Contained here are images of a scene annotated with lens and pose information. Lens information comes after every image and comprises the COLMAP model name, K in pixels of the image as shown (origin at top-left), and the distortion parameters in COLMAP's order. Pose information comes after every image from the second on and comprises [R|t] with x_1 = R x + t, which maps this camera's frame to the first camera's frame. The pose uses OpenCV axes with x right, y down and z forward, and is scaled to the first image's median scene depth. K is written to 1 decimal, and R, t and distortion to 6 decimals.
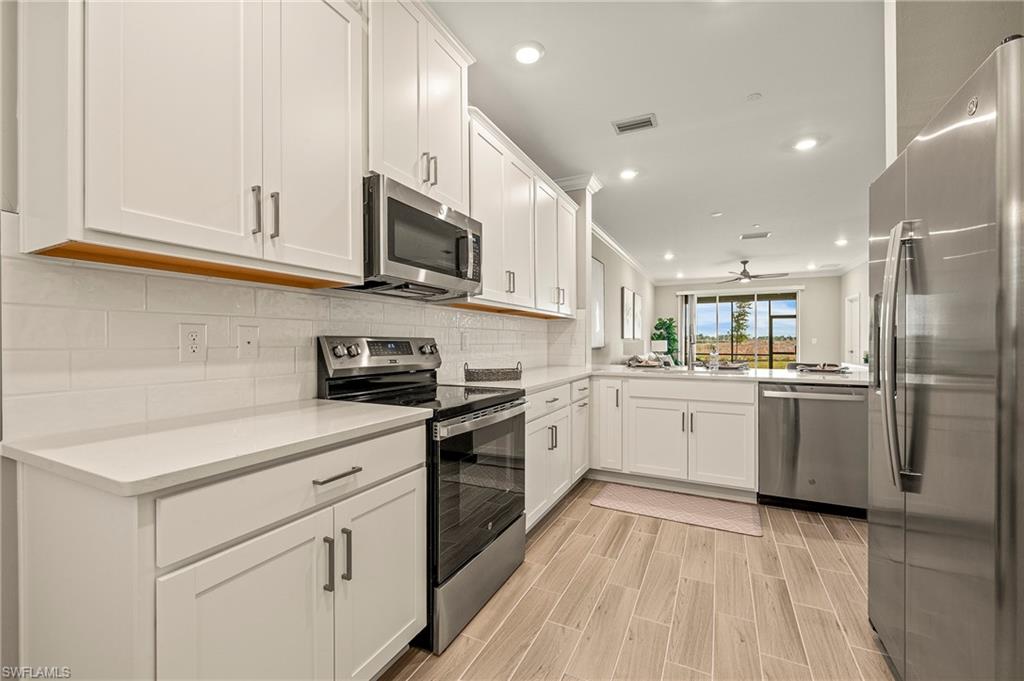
lens RADIAL K [[424.7, 0, 511.9], [0, 424.7, 341.8], [0, 0, 1]] dist [-0.009492, 0.000561]
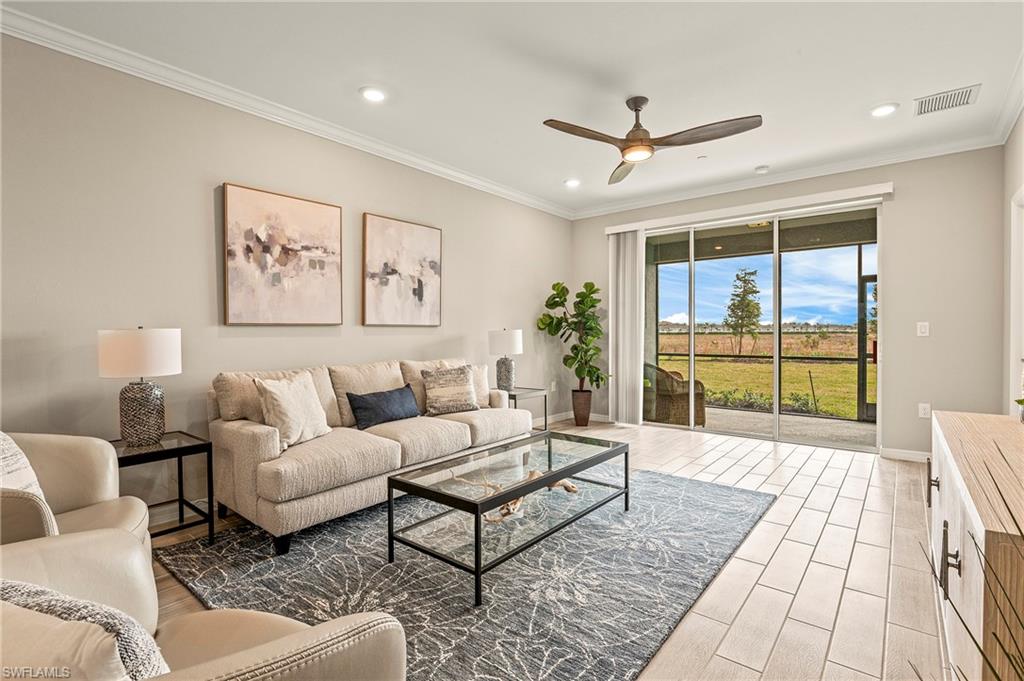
lens RADIAL K [[474.9, 0, 507.6], [0, 474.9, 337.7], [0, 0, 1]] dist [-0.011930, 0.000139]
pose [[0.969963, -0.002670, -0.243237, 0.508324], [0.004900, 0.999951, 0.008563, 0.000846], [0.243202, -0.009498, 0.969929, 0.559191]]
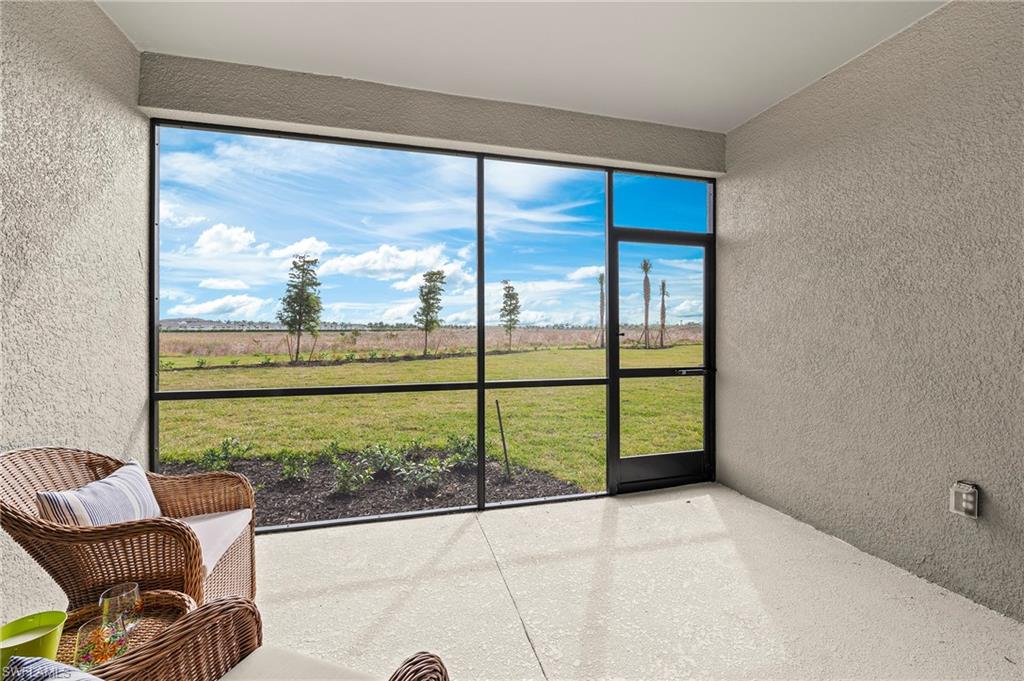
lens RADIAL K [[424.7, 0, 510.8], [0, 424.7, 333.4], [0, 0, 1]] dist [-0.009492, 0.000561]
pose [[0.755098, -0.005083, 0.655592, 0.564360], [0.000040, 0.999970, 0.007707, 0.000665], [-0.655612, -0.005793, 0.755076, 1.207824]]
